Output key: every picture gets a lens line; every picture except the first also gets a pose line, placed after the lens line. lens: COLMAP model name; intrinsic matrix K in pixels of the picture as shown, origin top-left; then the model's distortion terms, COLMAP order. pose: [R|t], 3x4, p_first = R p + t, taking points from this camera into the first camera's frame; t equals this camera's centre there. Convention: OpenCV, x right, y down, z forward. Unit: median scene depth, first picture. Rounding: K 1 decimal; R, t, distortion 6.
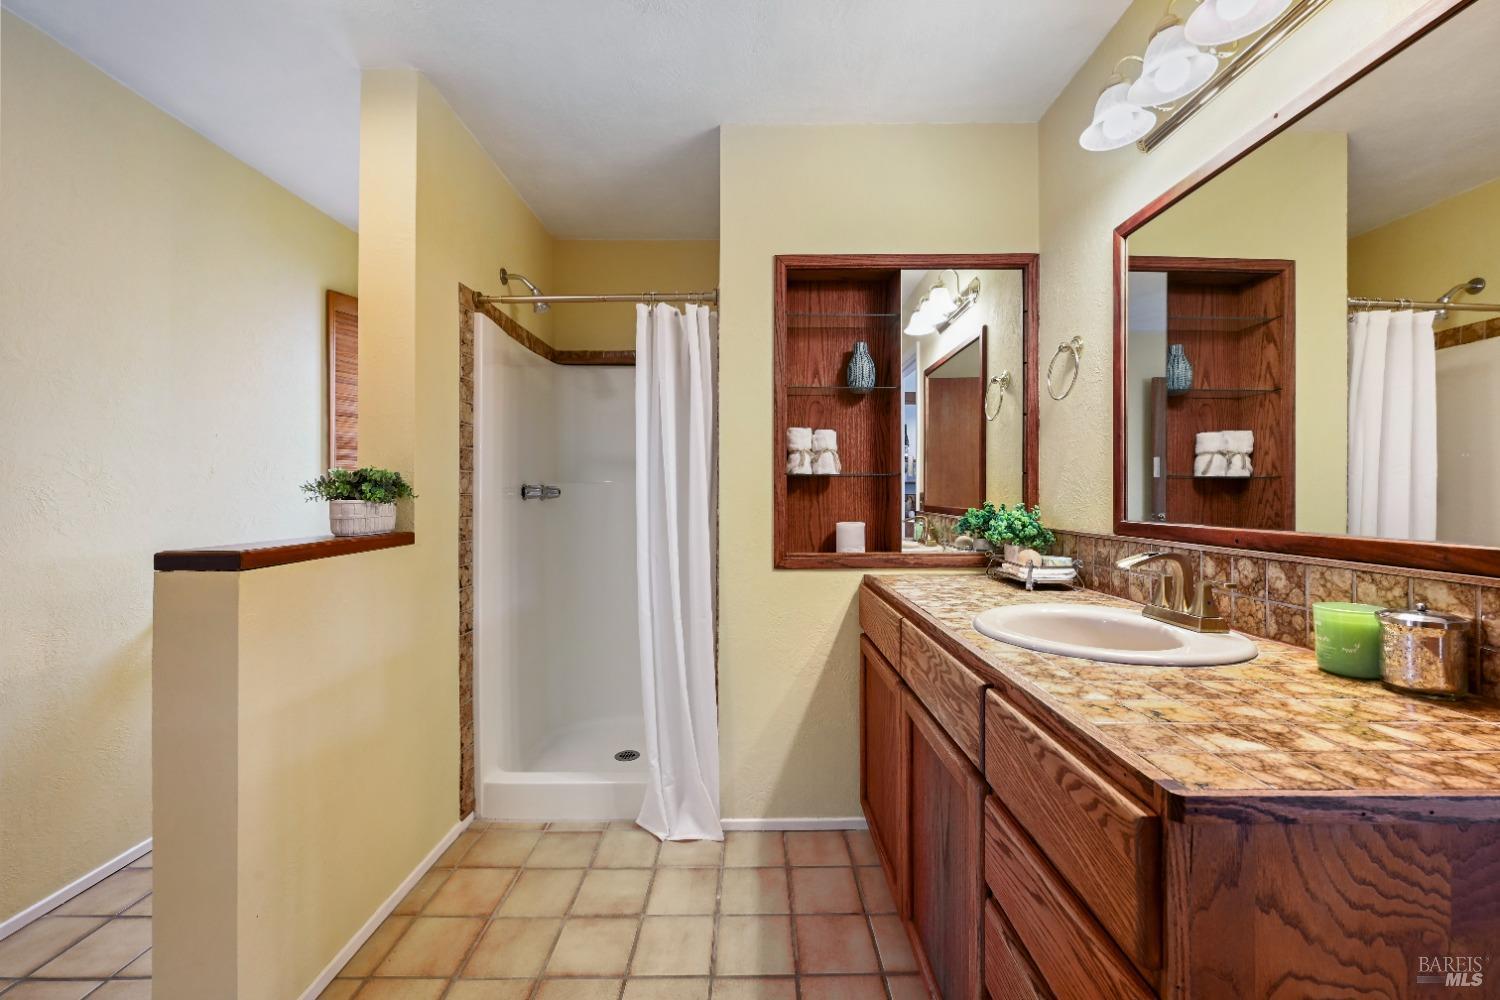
lens RADIAL K [[594.9, 0, 751.7], [0, 594.9, 486.9], [0, 0, 1]] dist [-0.000349, 0.000165]
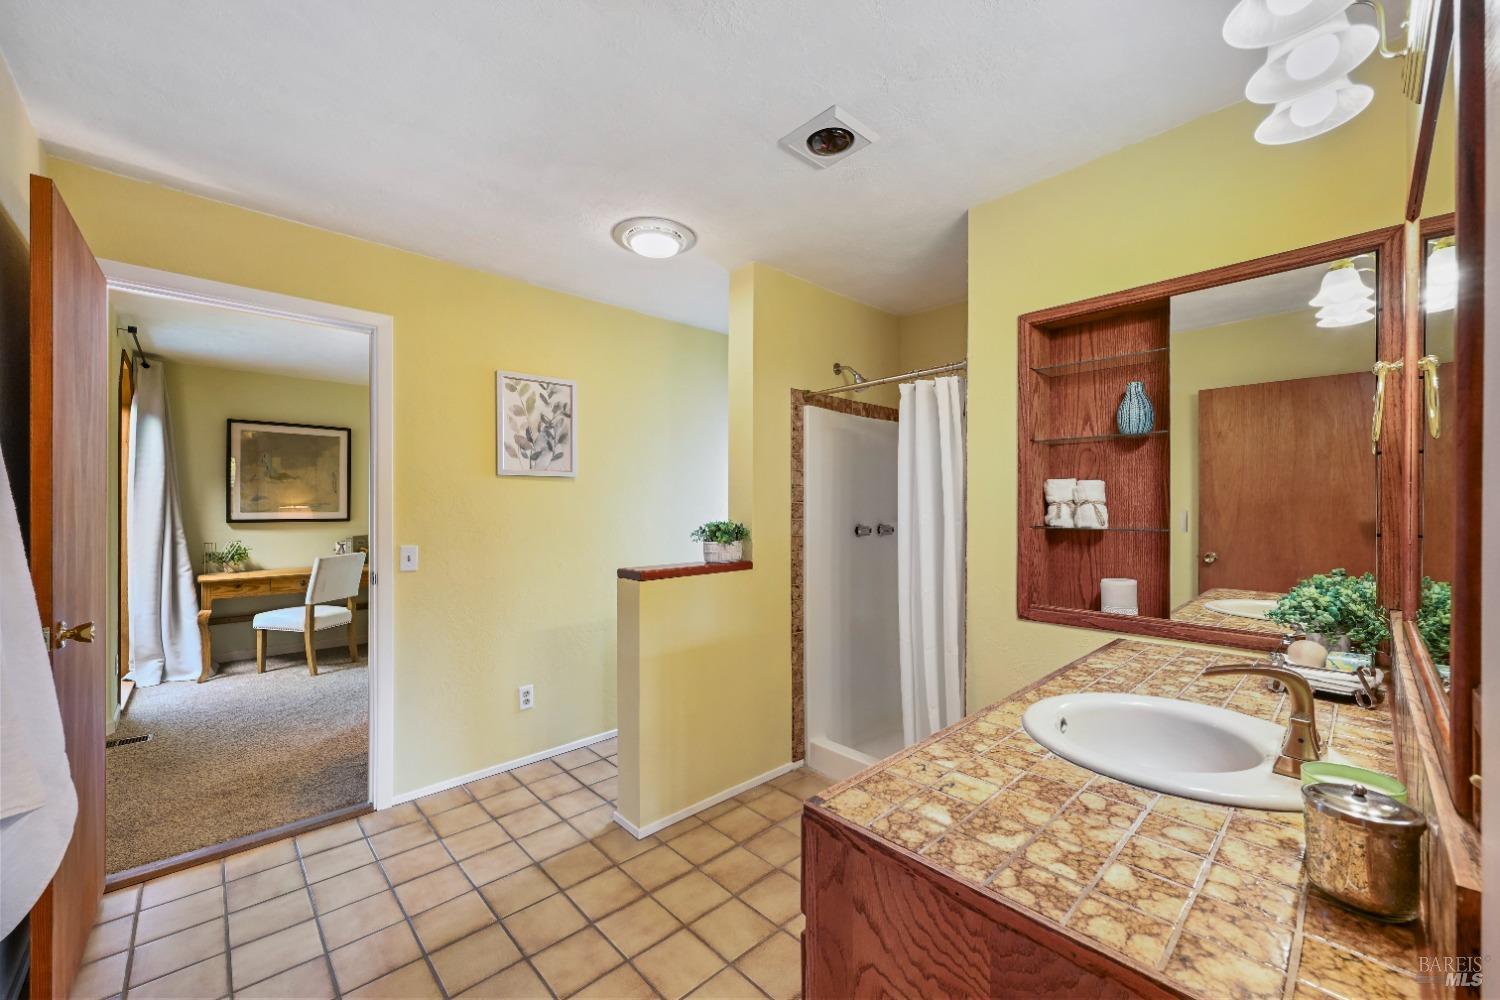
lens RADIAL K [[579.4, 0, 750.0], [0, 579.4, 500.0], [0, 0, 1]] dist [0.000292, 0.000071]
pose [[0.685141, -0.005595, -0.728389, 0.458306], [0.006954, 0.999975, -0.001140, -0.071658], [0.728378, -0.004284, 0.685162, -0.034751]]
